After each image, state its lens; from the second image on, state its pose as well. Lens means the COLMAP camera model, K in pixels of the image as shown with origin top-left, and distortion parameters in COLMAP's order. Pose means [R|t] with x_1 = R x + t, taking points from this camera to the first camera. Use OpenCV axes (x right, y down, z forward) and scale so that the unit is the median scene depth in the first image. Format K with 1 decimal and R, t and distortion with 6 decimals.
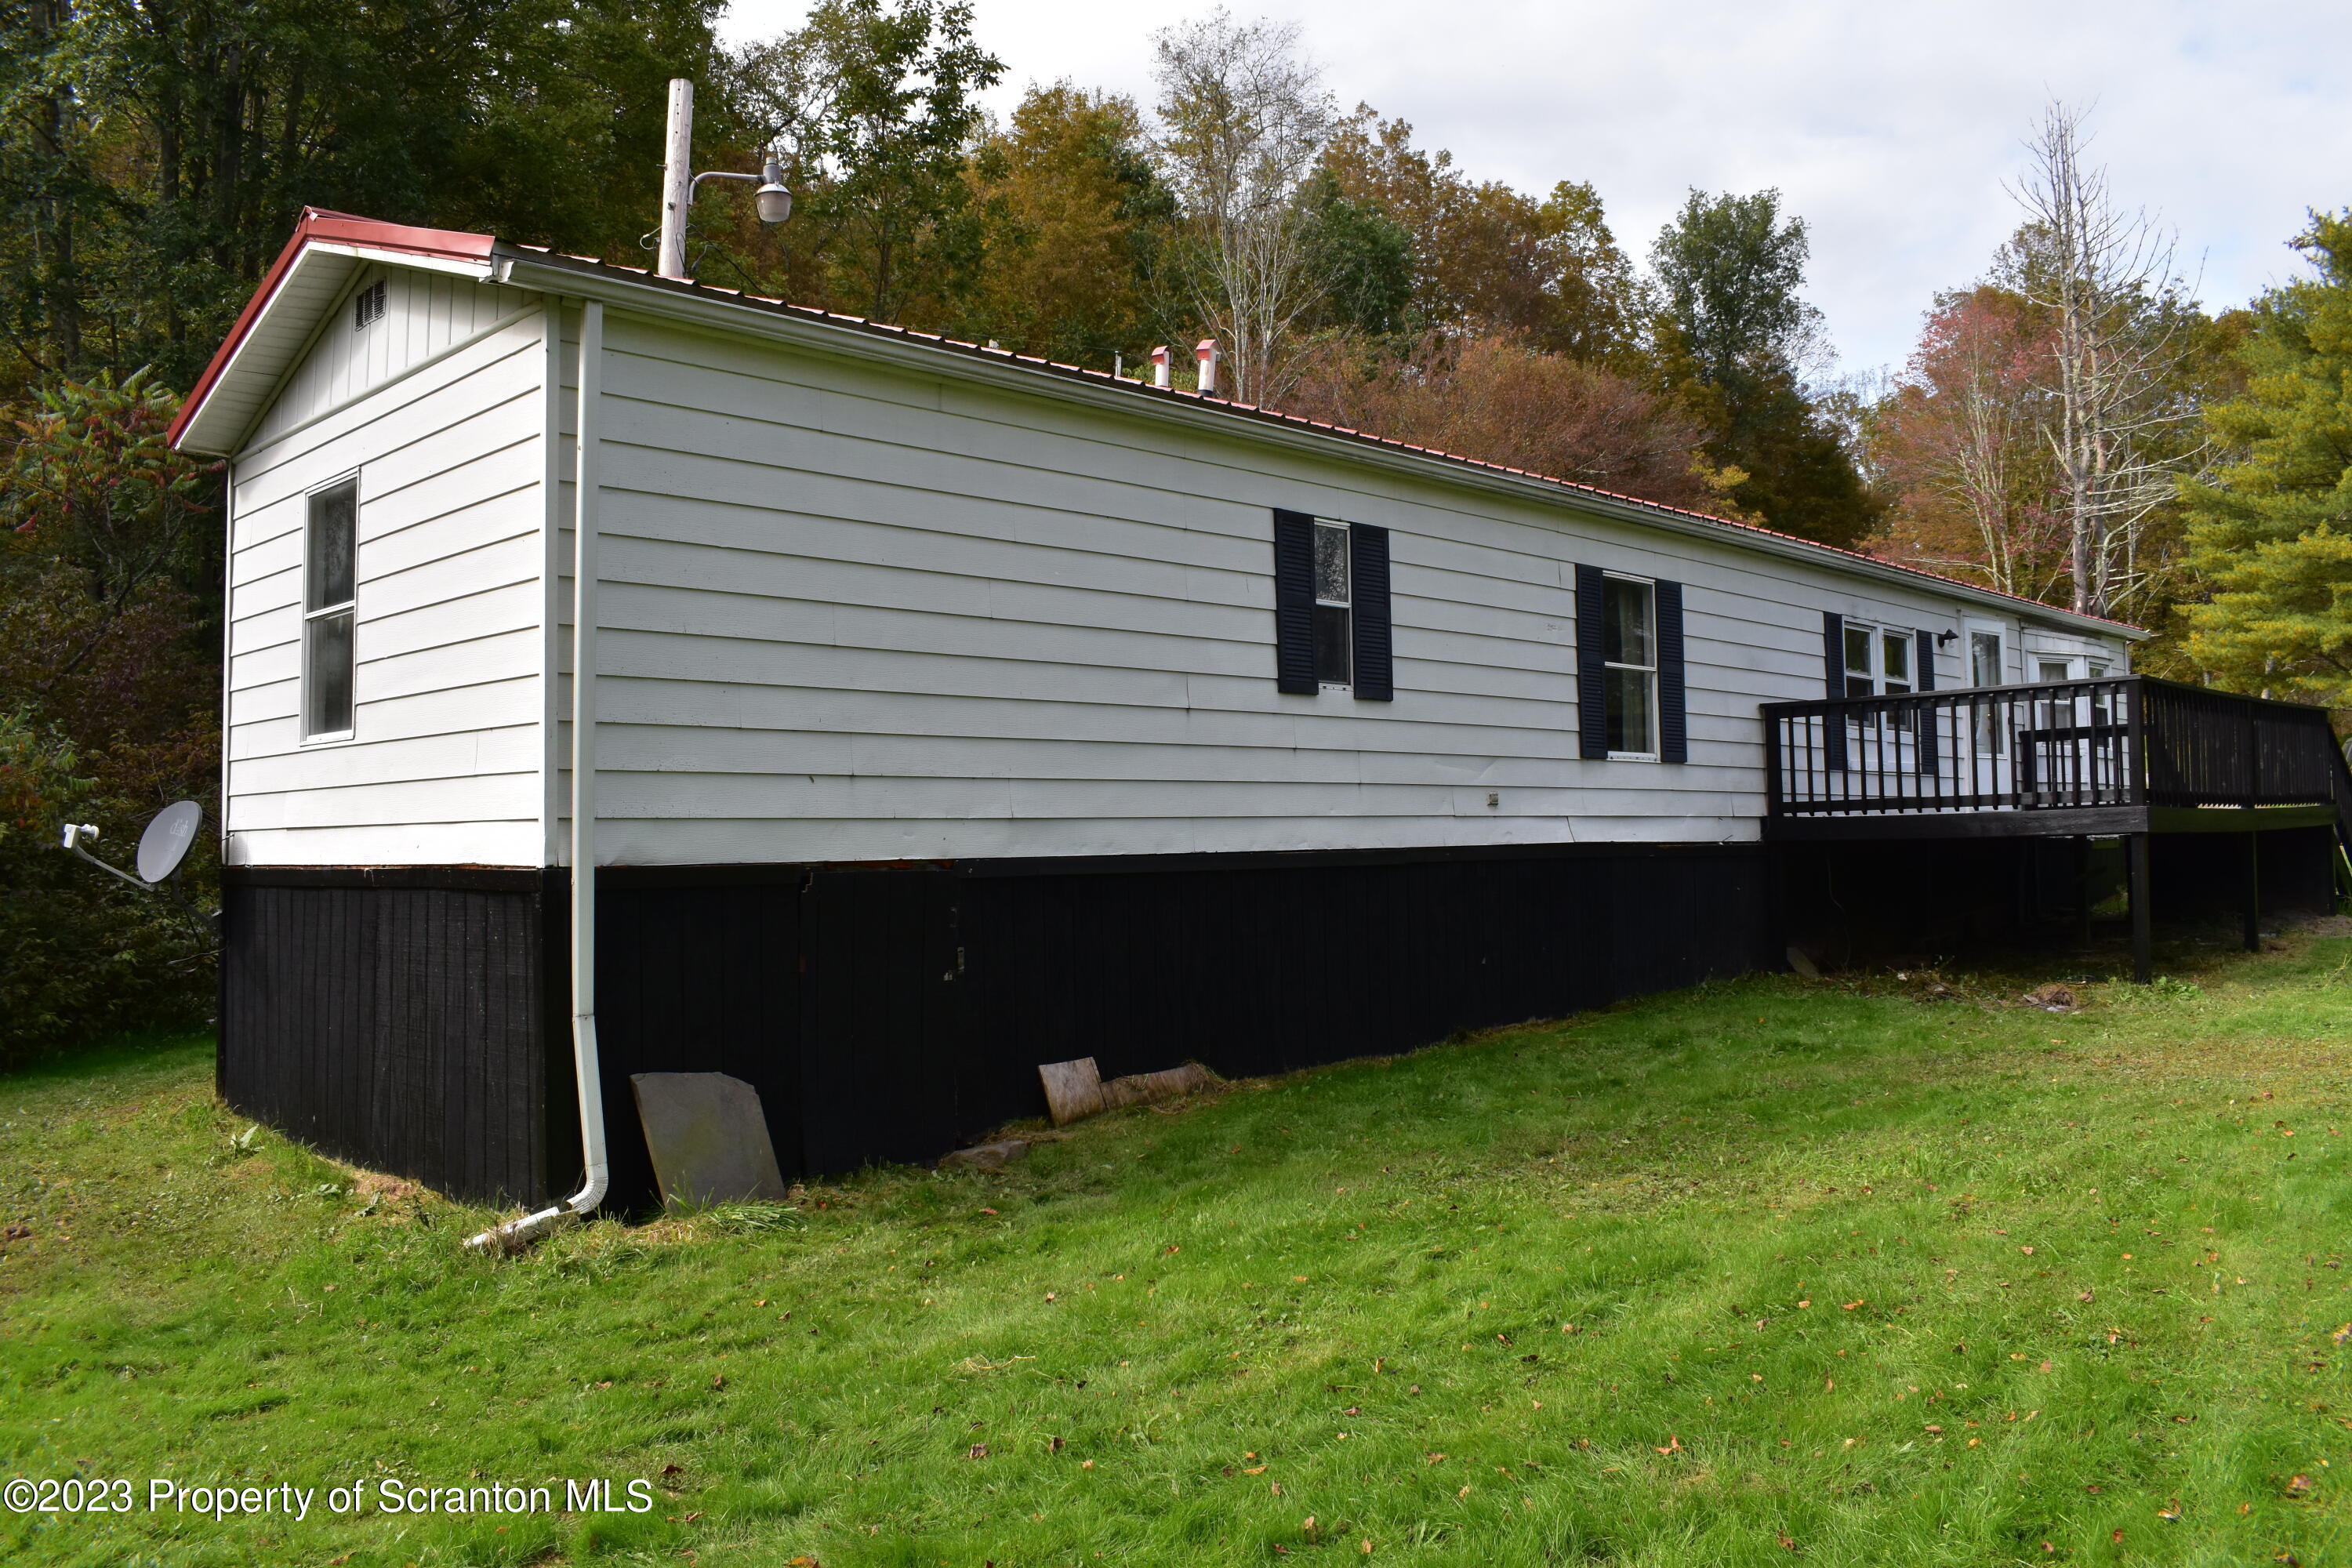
lens RADIAL K [[1827.9, 0, 1178.5], [0, 1827.9, 775.6], [0, 0, 1]] dist [-0.091596, 0.007334]
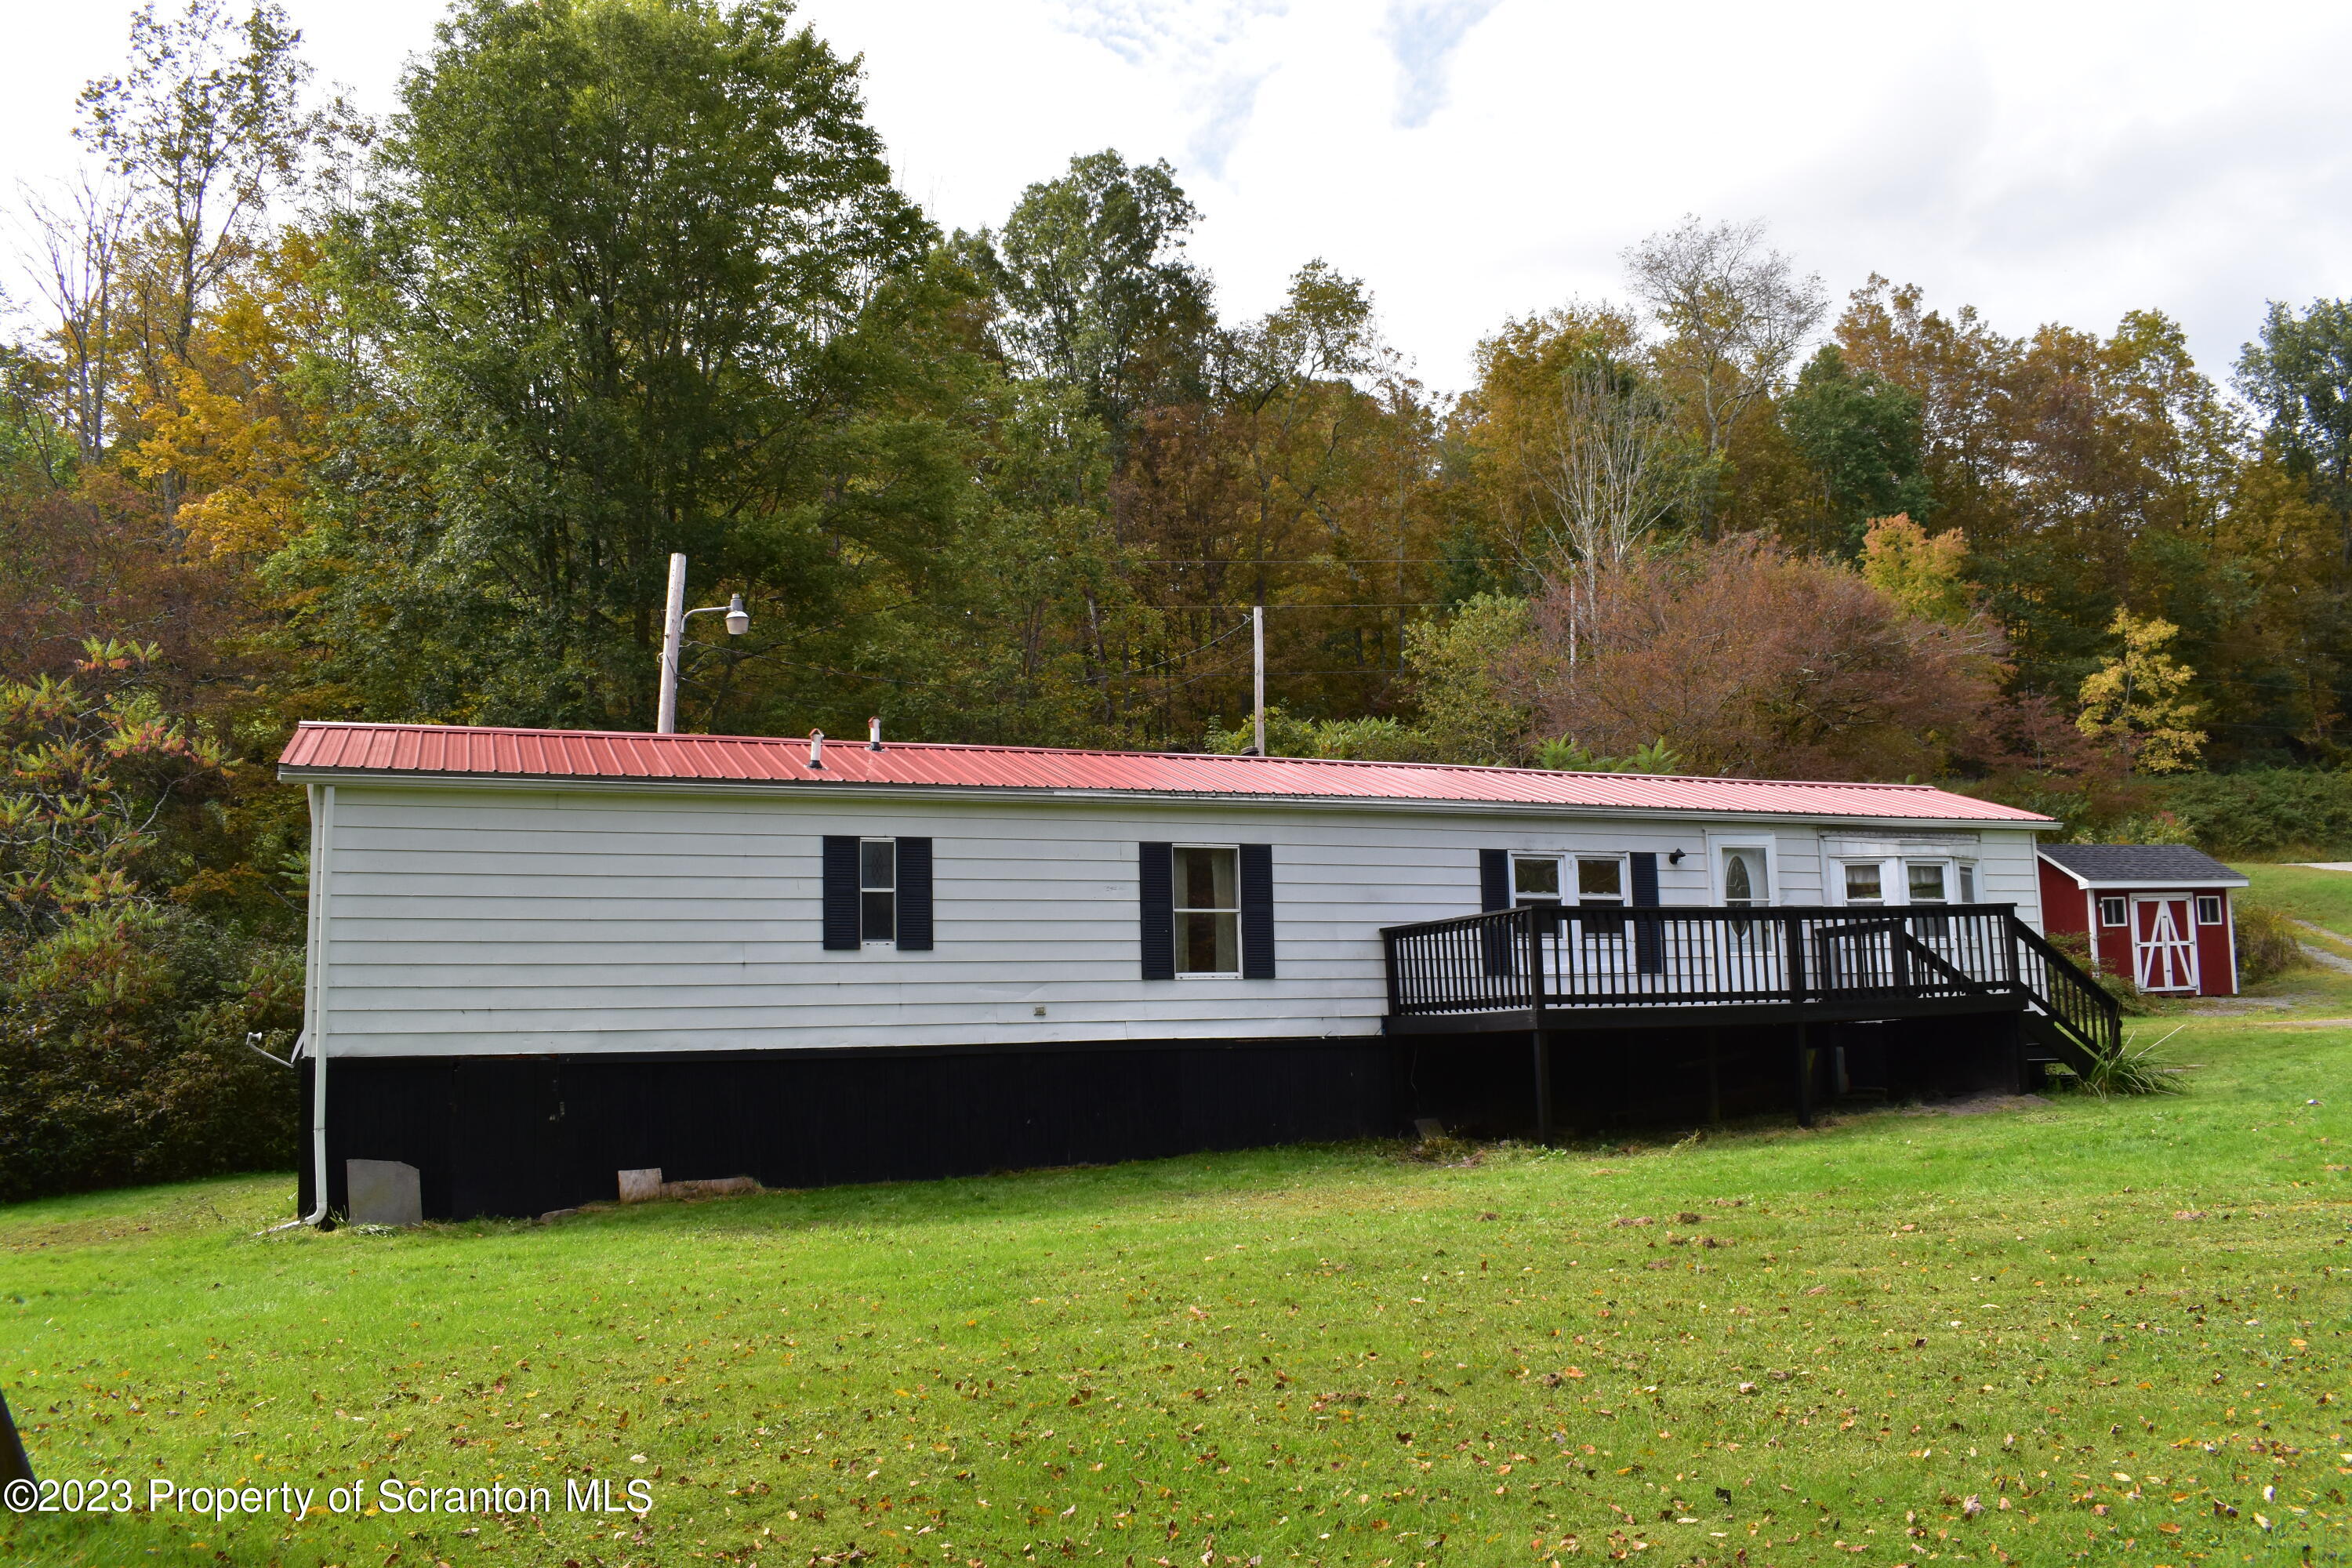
lens RADIAL K [[1827.9, 0, 1170.5], [0, 1827.9, 790.2], [0, 0, 1]] dist [-0.091596, 0.007334]
pose [[0.919849, -0.059317, -0.387762, 0.748329], [0.024493, 0.995257, -0.094145, -0.020444], [0.391507, 0.077102, 0.916939, -0.284773]]
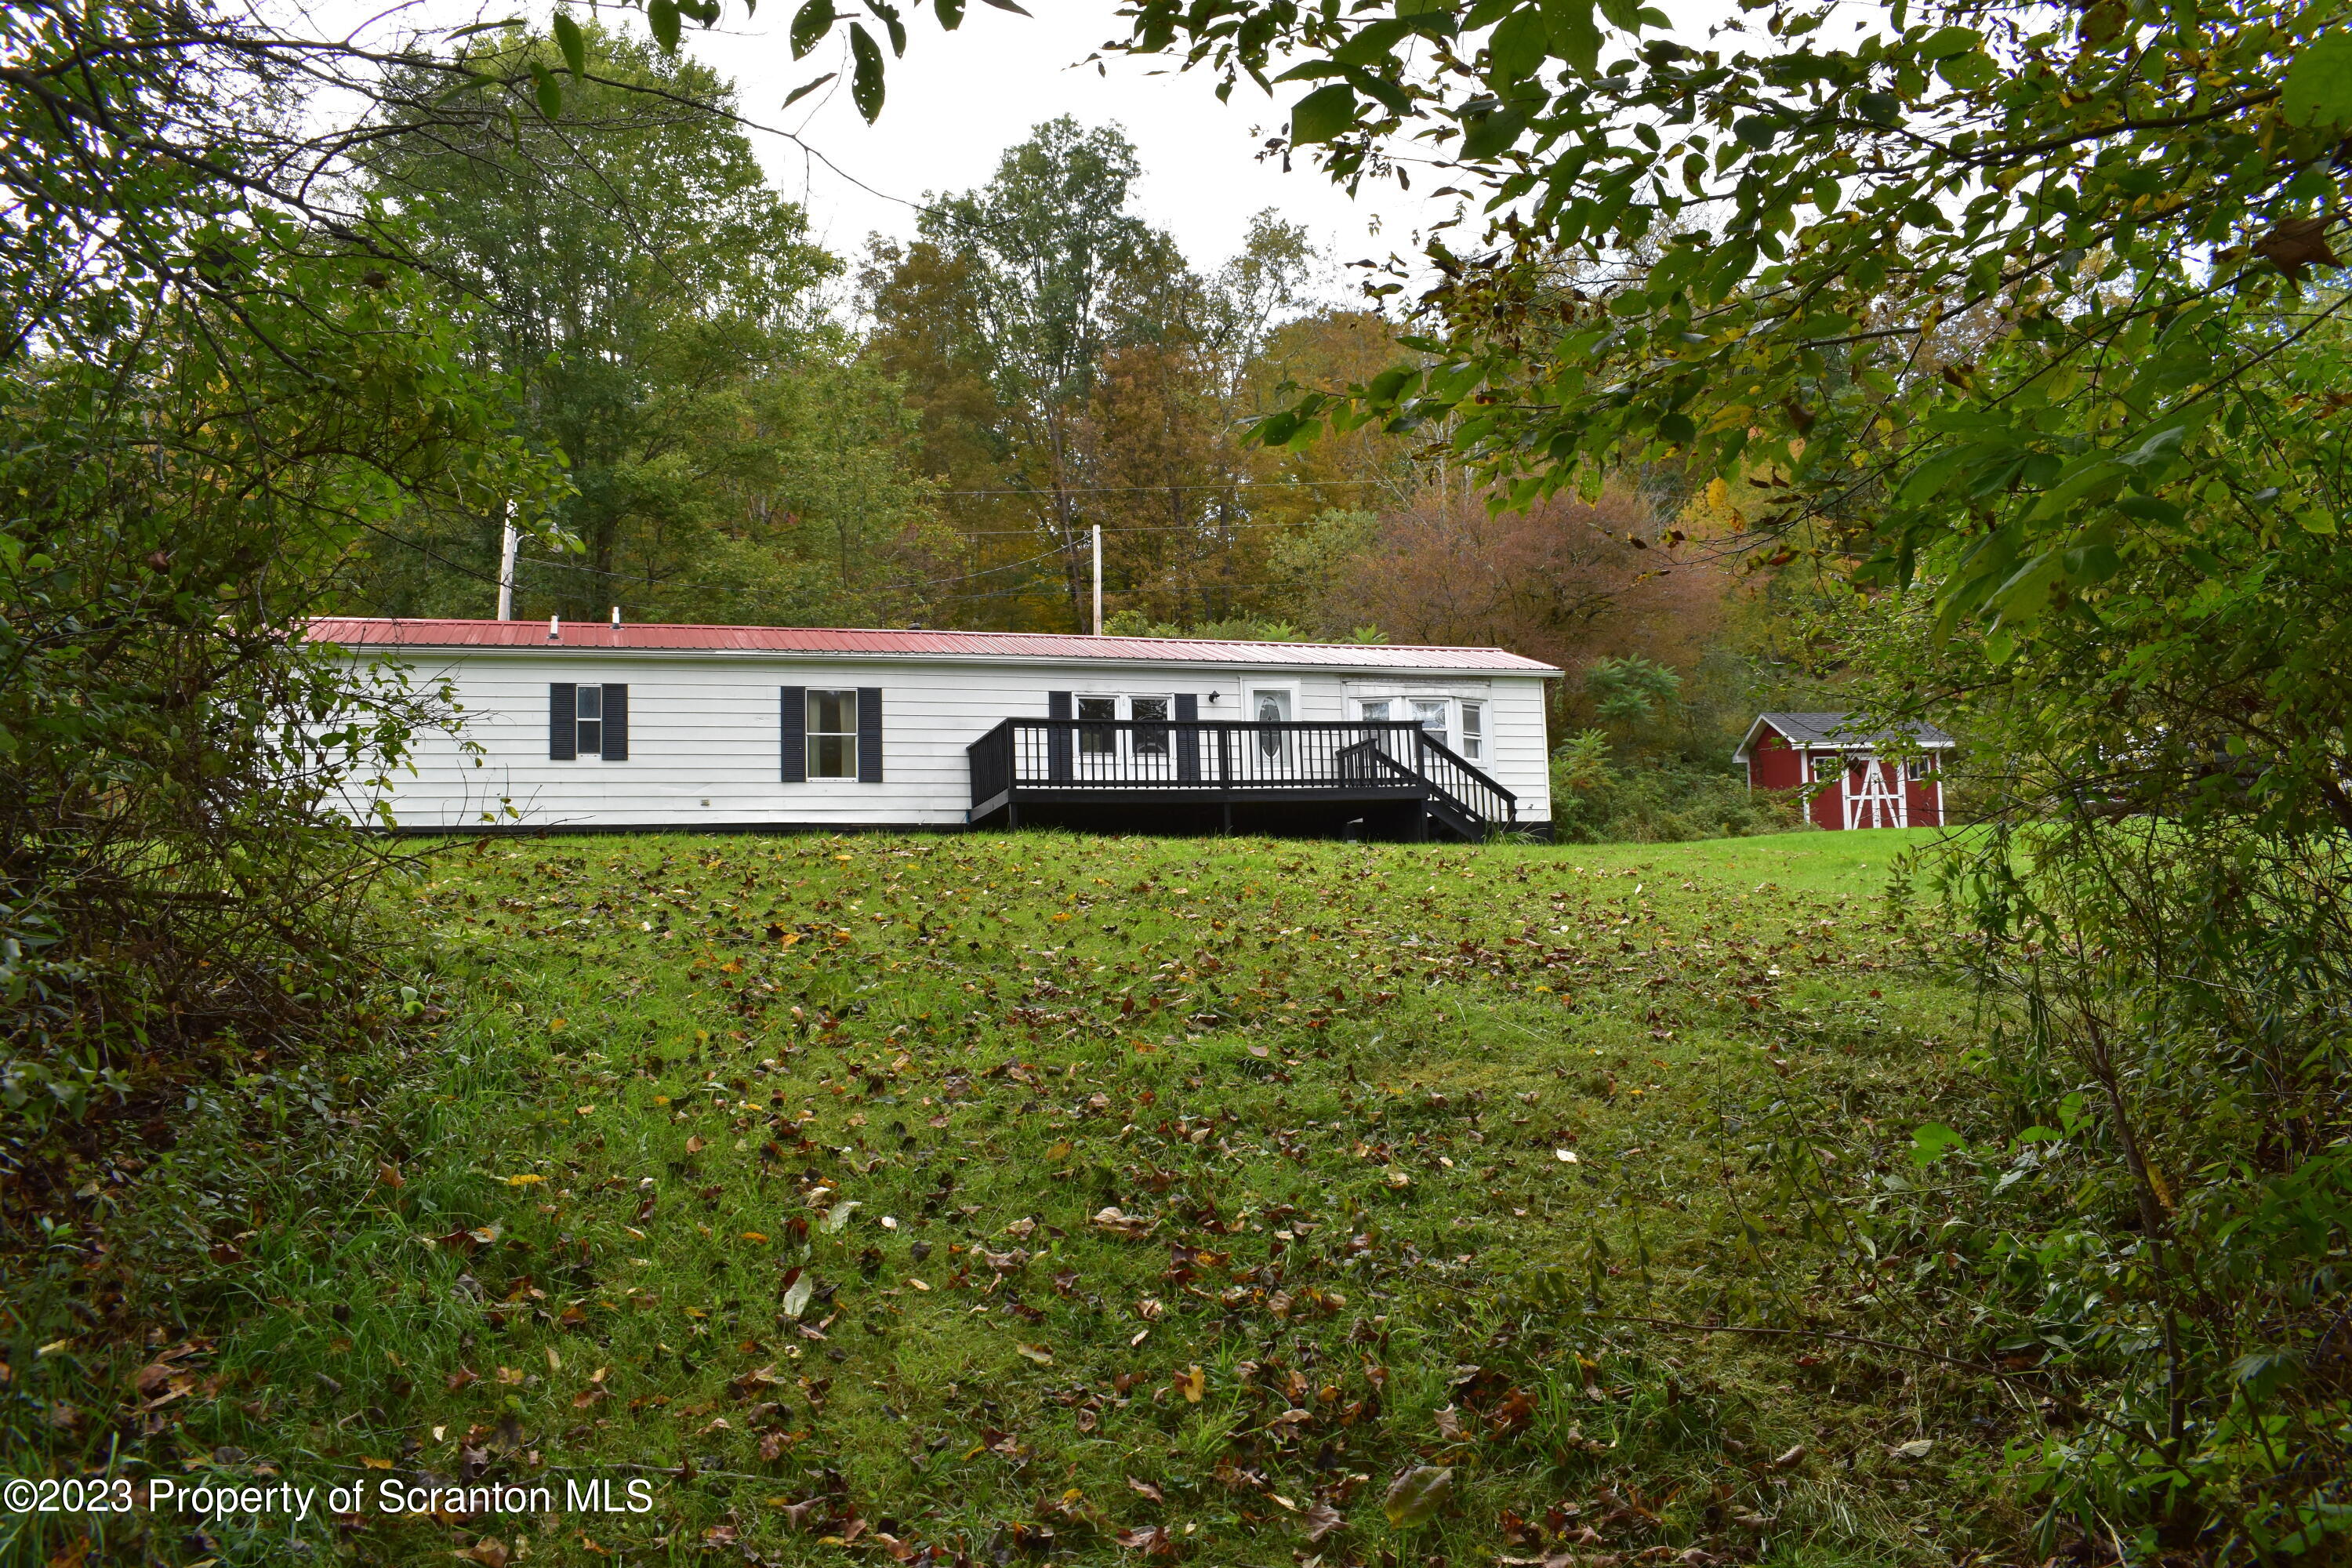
lens RADIAL K [[1827.9, 0, 1167.3], [0, 1827.9, 792.5], [0, 0, 1]] dist [-0.091596, 0.007334]
pose [[0.887678, -0.057291, -0.456887, 1.433040], [0.035284, 0.997775, -0.056562, 0.124397], [0.459112, 0.034088, 0.887724, -0.568126]]
